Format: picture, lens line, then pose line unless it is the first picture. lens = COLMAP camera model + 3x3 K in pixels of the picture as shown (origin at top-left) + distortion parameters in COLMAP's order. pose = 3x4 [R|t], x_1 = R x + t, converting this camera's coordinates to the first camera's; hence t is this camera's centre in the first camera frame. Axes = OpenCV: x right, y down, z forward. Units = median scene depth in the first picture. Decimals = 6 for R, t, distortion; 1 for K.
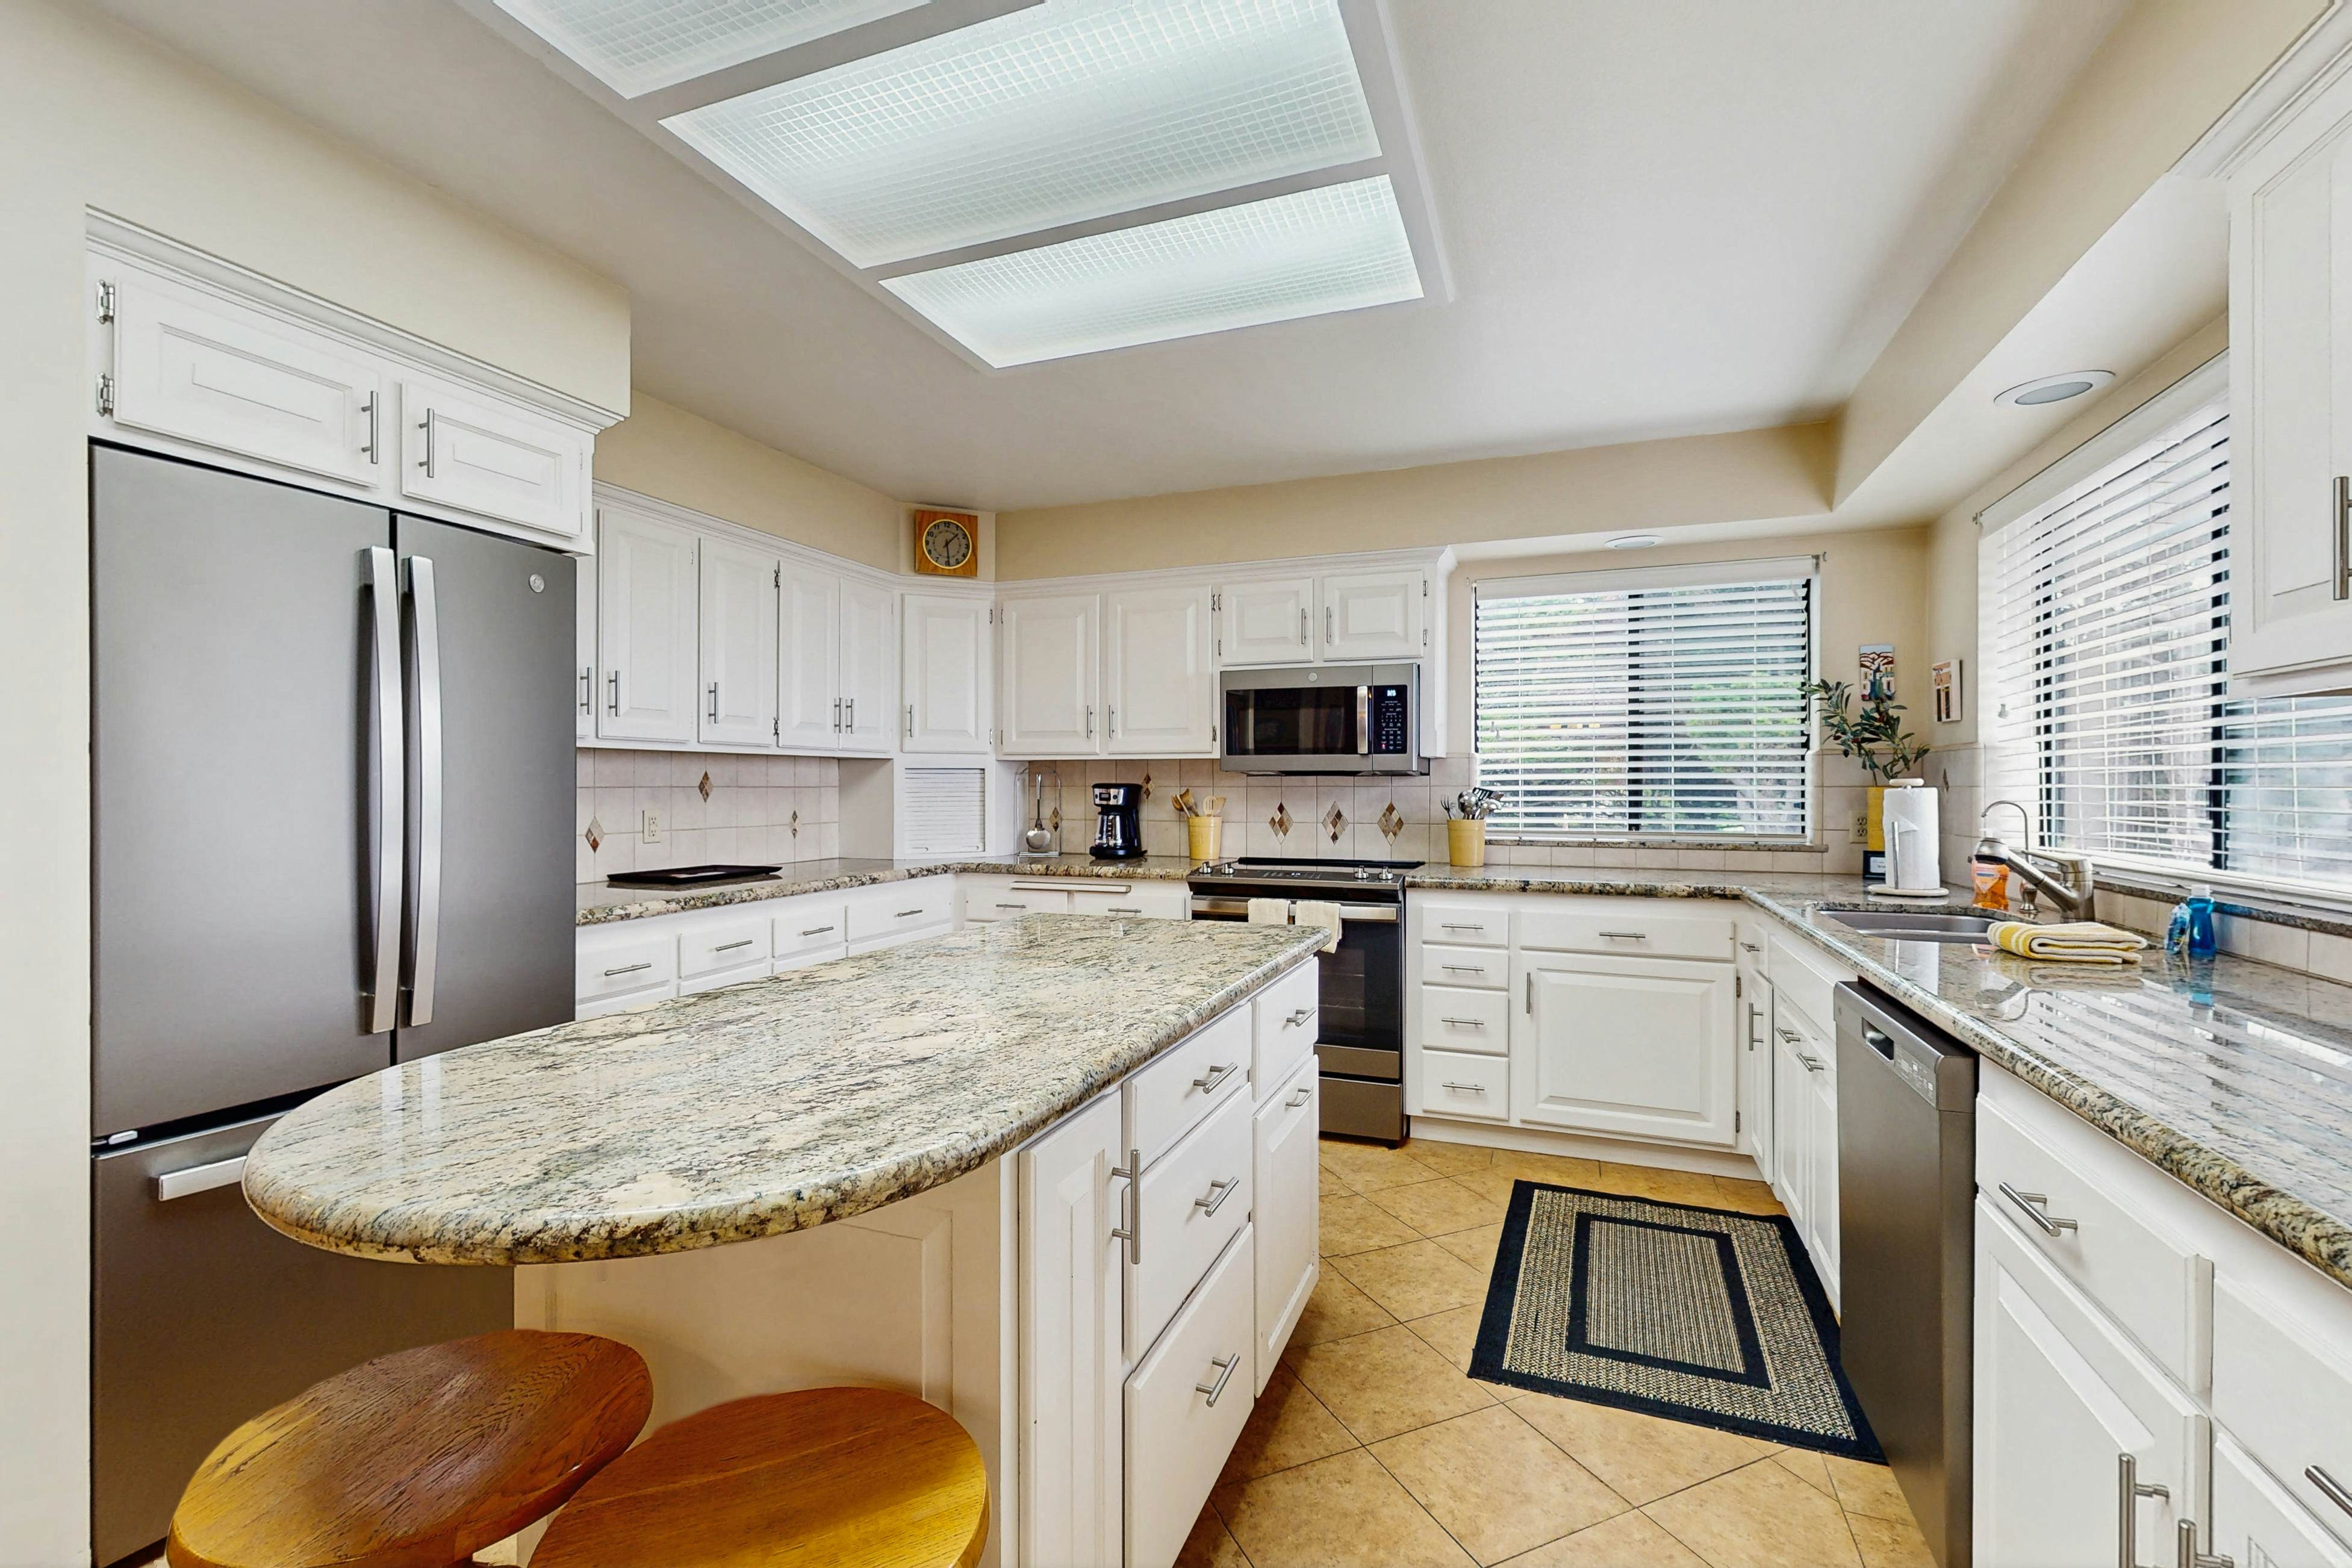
lens RADIAL K [[1022.5, 0, 1175.7], [0, 1022.5, 784.9], [0, 0, 1]] dist [-0.000406, 0.000229]
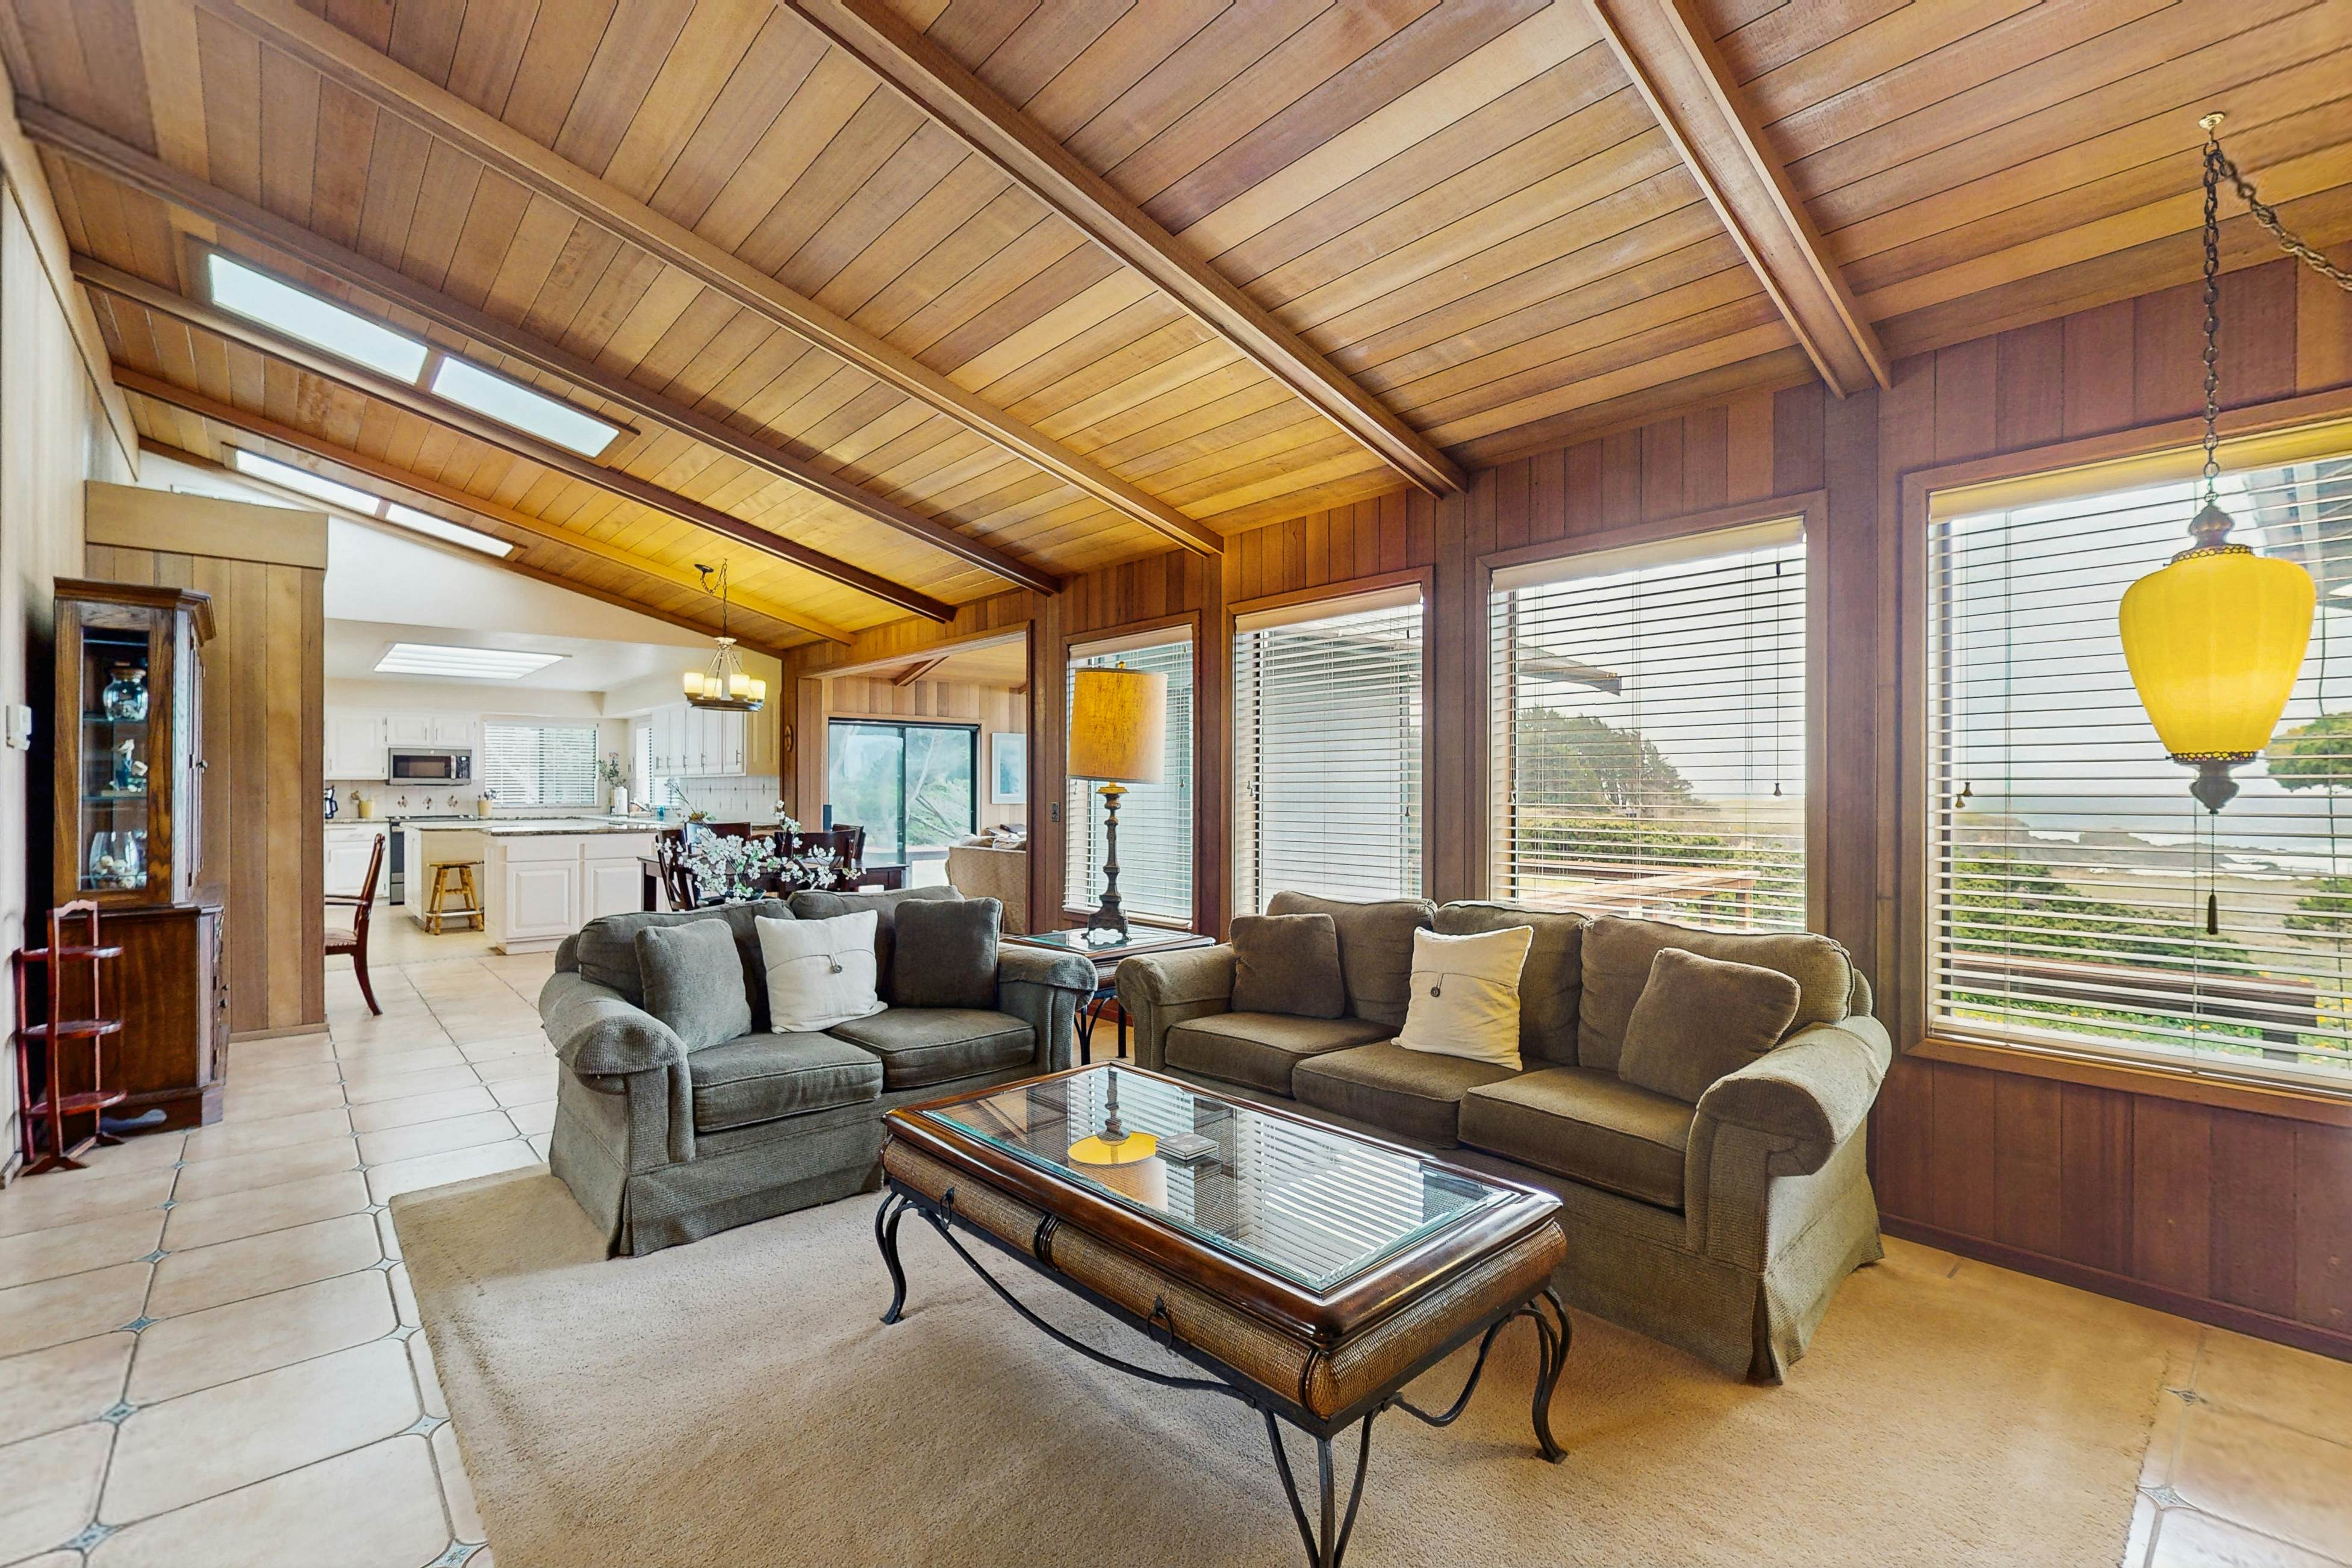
lens RADIAL K [[1022.5, 0, 1176.9], [0, 1022.5, 786.9], [0, 0, 1]] dist [-0.000406, 0.000229]
pose [[0.461075, 0.002129, 0.887358, -1.493233], [0.000226, 0.999997, -0.002517, 0.002744], [-0.887361, 0.001361, 0.461073, -2.264892]]
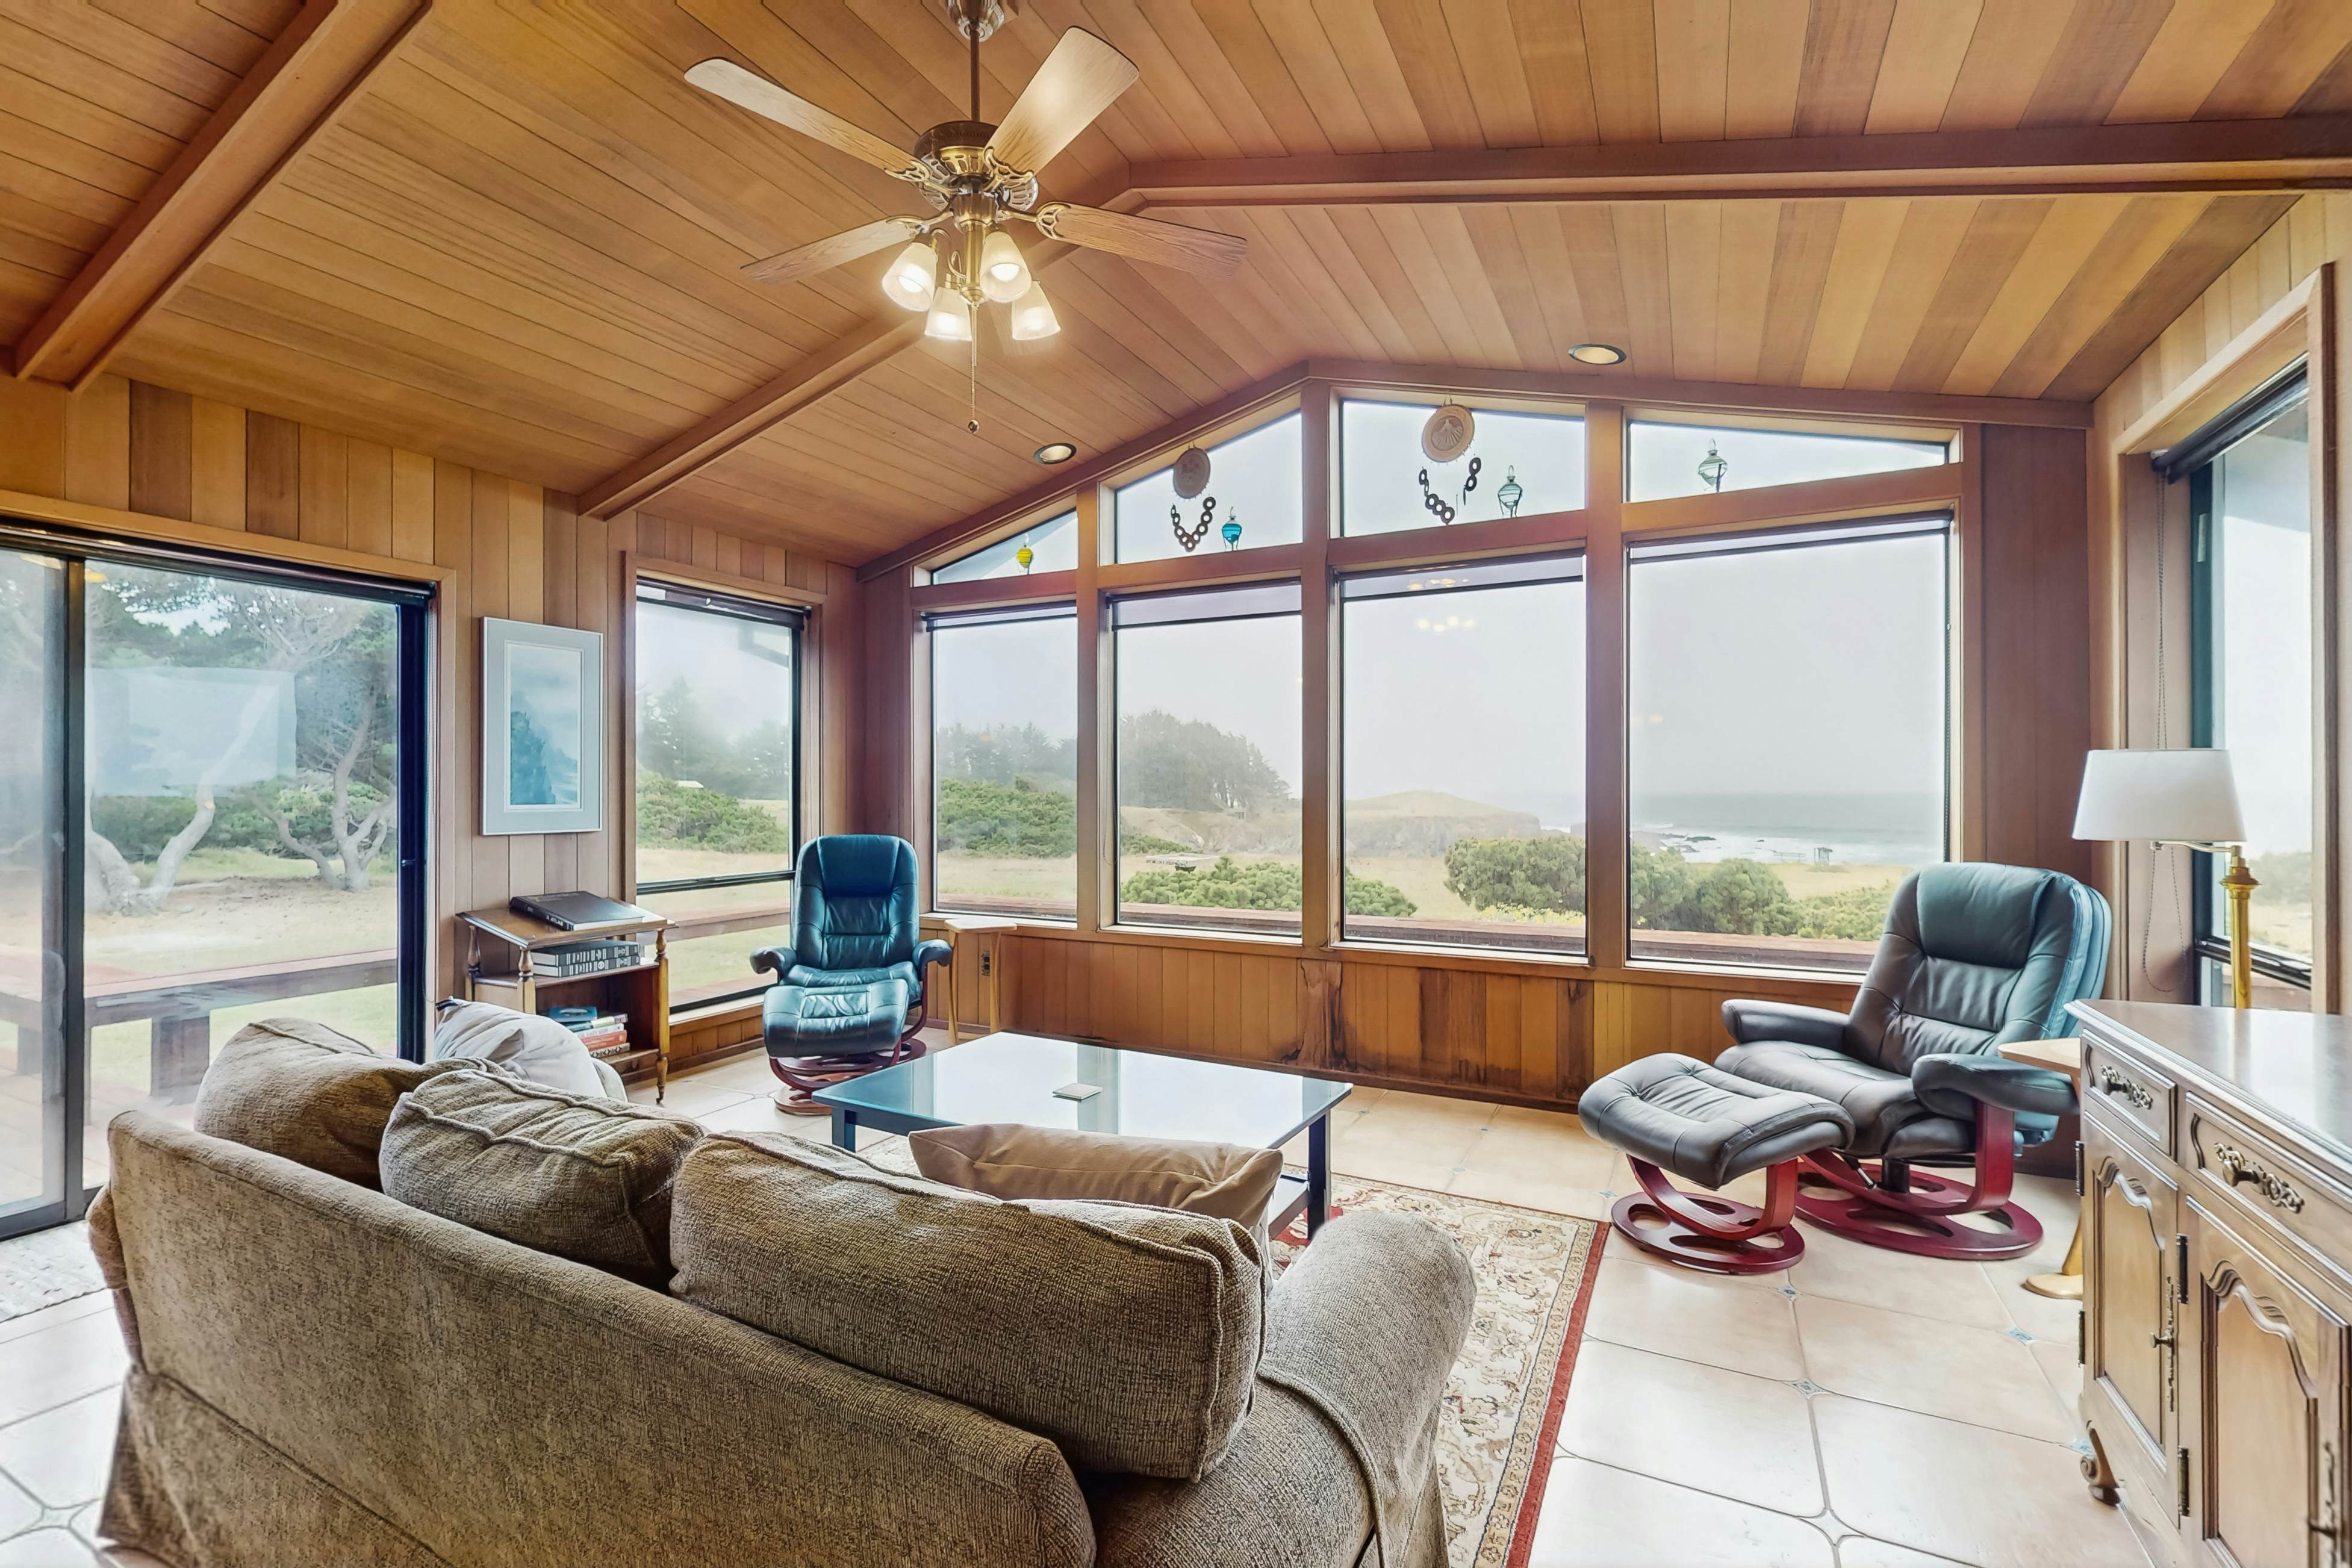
lens RADIAL K [[1022.5, 0, 1176.2], [0, 1022.5, 786.6], [0, 0, 1]] dist [-0.000406, 0.000229]
pose [[0.105432, 0.002894, 0.994422, 0.082099], [0.002396, 0.999992, -0.003165, 0.002506], [-0.994424, 0.002716, 0.105425, -1.114564]]
